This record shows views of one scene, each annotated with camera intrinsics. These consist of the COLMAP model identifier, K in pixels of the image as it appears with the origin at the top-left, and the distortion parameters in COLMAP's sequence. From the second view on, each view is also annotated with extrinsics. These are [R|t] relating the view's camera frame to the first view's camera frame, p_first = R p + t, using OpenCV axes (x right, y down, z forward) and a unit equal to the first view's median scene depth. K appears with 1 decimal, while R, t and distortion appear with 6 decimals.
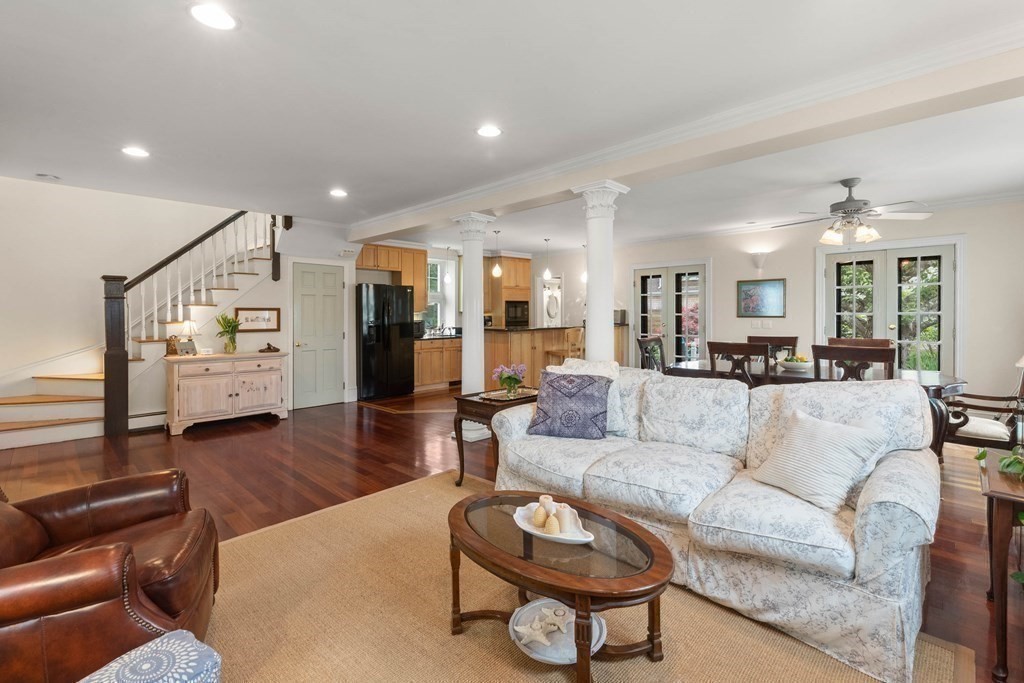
lens RADIAL K [[466.5, 0, 513.7], [0, 466.5, 334.9], [0, 0, 1]] dist [0.002410, 0.000602]
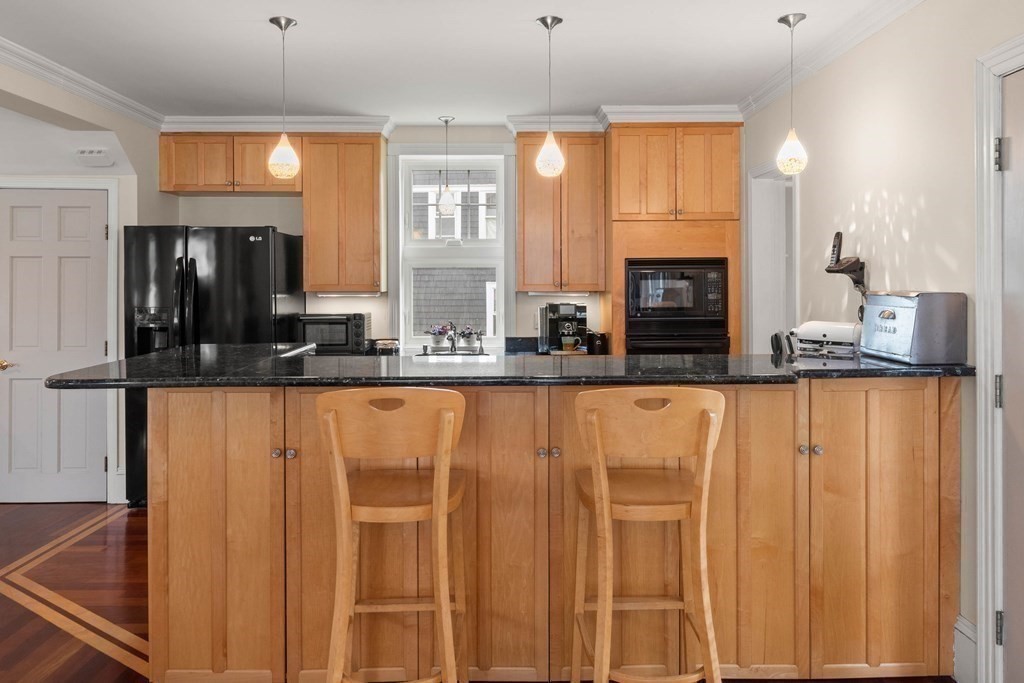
lens RADIAL K [[732.3, 0, 514.1], [0, 732.3, 285.8], [0, 0, 1]] dist [0.016266, 0.001515]
pose [[0.717584, 0.005093, -0.696453, 0.385993], [-0.032851, 0.999108, -0.026541, -0.051384], [0.695697, 0.041924, 0.717111, 0.783864]]
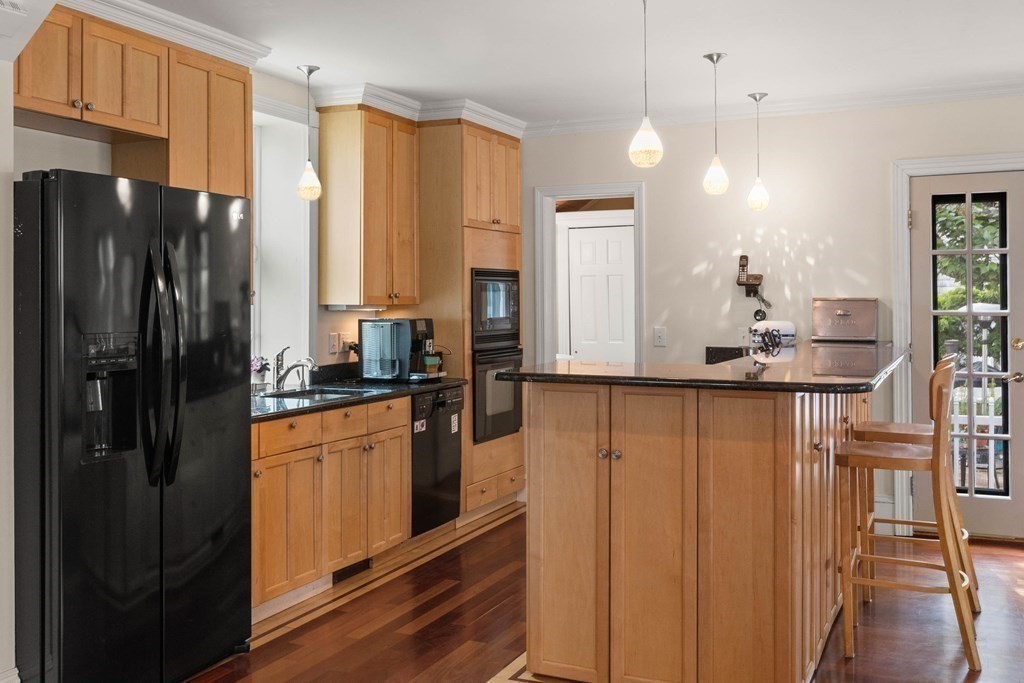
lens RADIAL K [[983.1, 0, 513.4], [0, 983.1, 302.3], [0, 0, 1]] dist [-0.000174, 0.003067]
pose [[0.936549, -0.001480, 0.350532, -0.293427], [0.018322, 0.998831, -0.044735, -0.029930], [-0.350056, 0.048319, 0.935482, 0.538230]]
